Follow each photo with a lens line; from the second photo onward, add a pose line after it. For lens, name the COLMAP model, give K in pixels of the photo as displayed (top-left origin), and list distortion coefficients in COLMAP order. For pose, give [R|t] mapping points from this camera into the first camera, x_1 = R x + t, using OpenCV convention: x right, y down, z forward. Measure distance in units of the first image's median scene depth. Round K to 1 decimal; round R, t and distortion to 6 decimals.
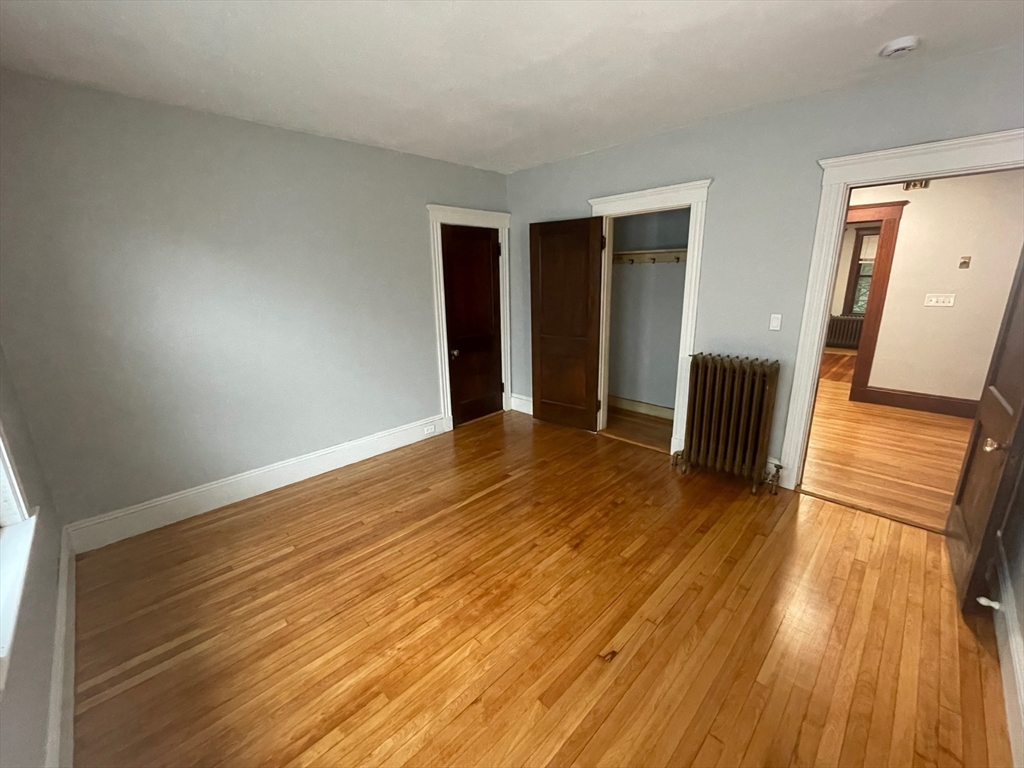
lens RADIAL K [[417.7, 0, 510.1], [0, 417.7, 384.5], [0, 0, 1]] dist [-0.000979, -0.000294]
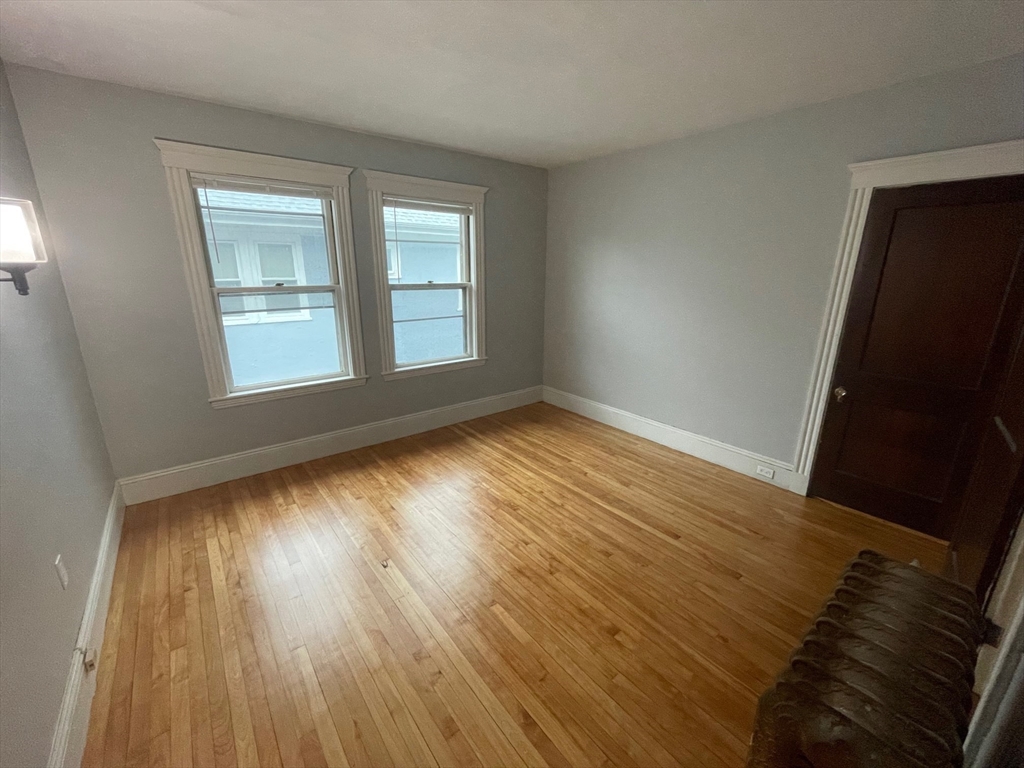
lens RADIAL K [[417.7, 0, 516.2], [0, 417.7, 383.5], [0, 0, 1]] dist [-0.000979, -0.000294]
pose [[-0.105230, 0.284502, -0.952883, 0.746611], [-0.259248, 0.917221, 0.302484, -0.212467], [0.960061, 0.278864, -0.022763, 0.740637]]
